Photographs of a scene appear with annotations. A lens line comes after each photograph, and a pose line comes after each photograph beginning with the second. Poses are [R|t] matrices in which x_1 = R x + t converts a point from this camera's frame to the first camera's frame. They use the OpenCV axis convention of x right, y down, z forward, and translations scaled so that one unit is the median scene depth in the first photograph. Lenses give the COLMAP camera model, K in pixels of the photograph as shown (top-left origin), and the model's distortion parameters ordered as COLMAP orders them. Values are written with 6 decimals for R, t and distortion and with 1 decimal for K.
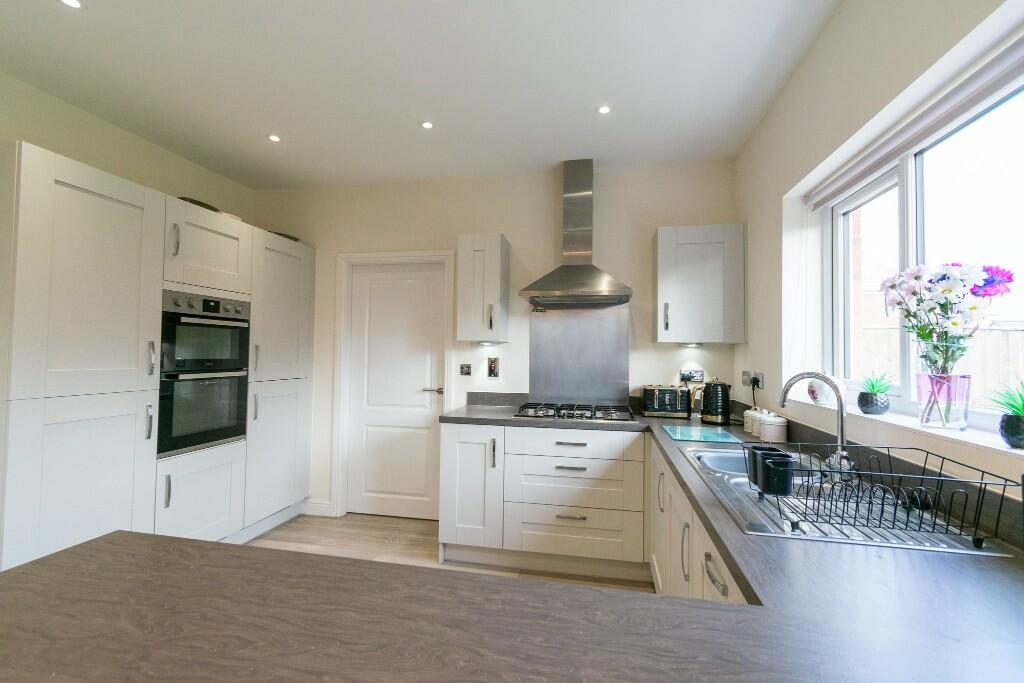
lens RADIAL K [[454.1, 0, 510.5], [0, 454.1, 339.2], [0, 0, 1]] dist [0.002502, -0.000786]
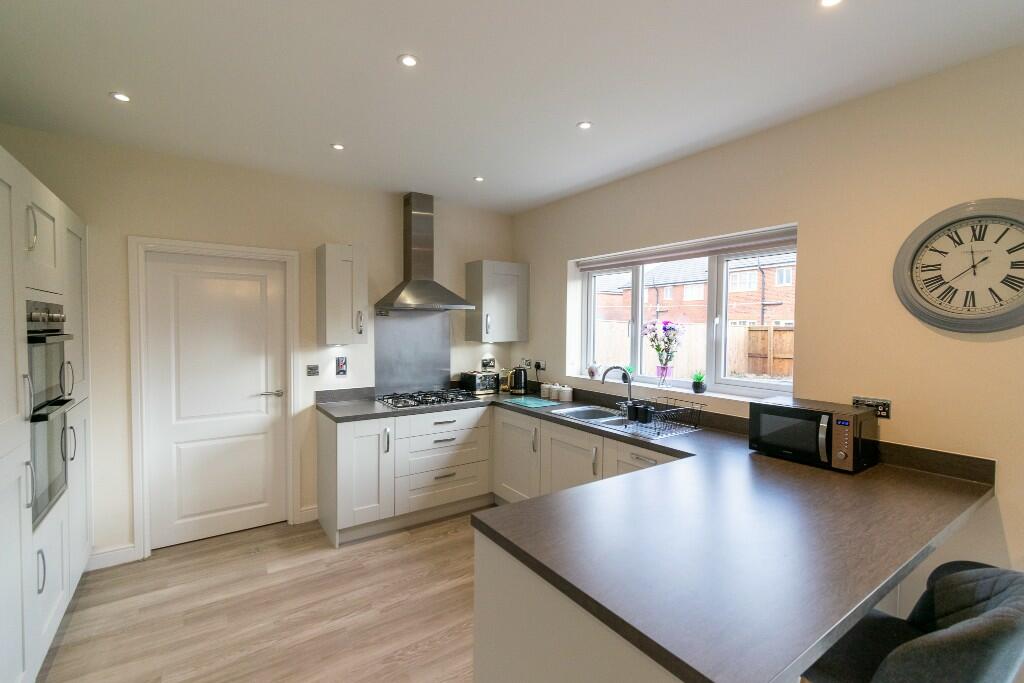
lens RADIAL K [[454.1, 0, 510.7], [0, 454.1, 339.7], [0, 0, 1]] dist [0.002502, -0.000786]
pose [[0.687905, -0.030196, 0.725173, -0.630461], [-0.021827, 0.997822, 0.062253, -0.089597], [-0.725473, -0.058652, 0.685747, -0.036986]]
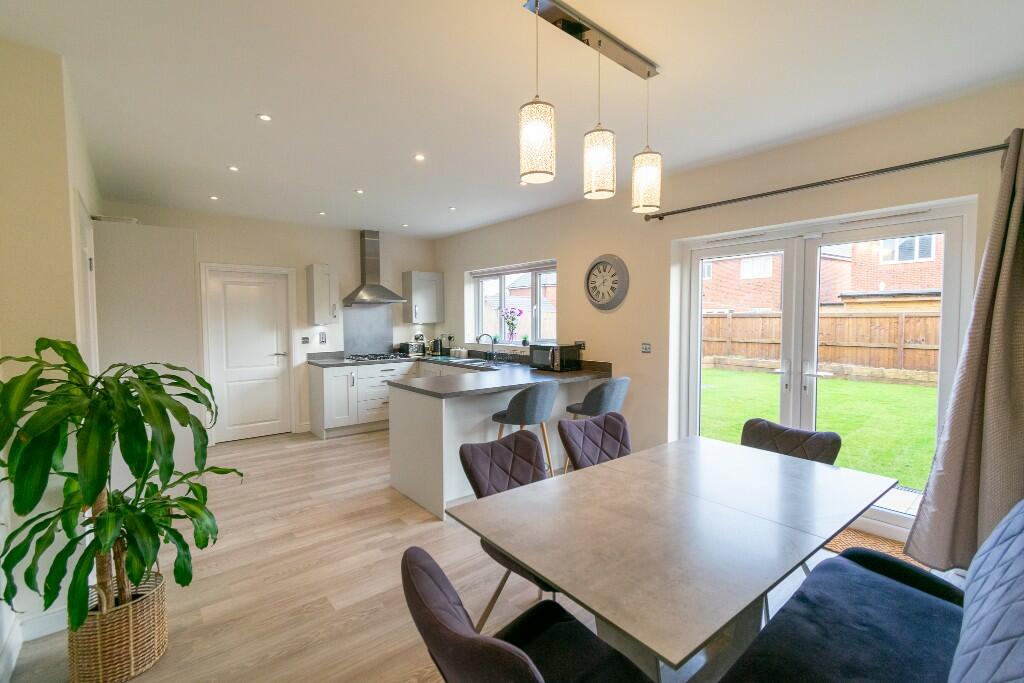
lens RADIAL K [[454.1, 0, 514.0], [0, 454.1, 338.1], [0, 0, 1]] dist [0.002502, -0.000786]
pose [[0.623579, -0.048592, 0.780249, -1.102268], [-0.012220, 0.997339, 0.071879, -0.085149], [-0.781665, -0.054357, 0.621325, -0.782039]]
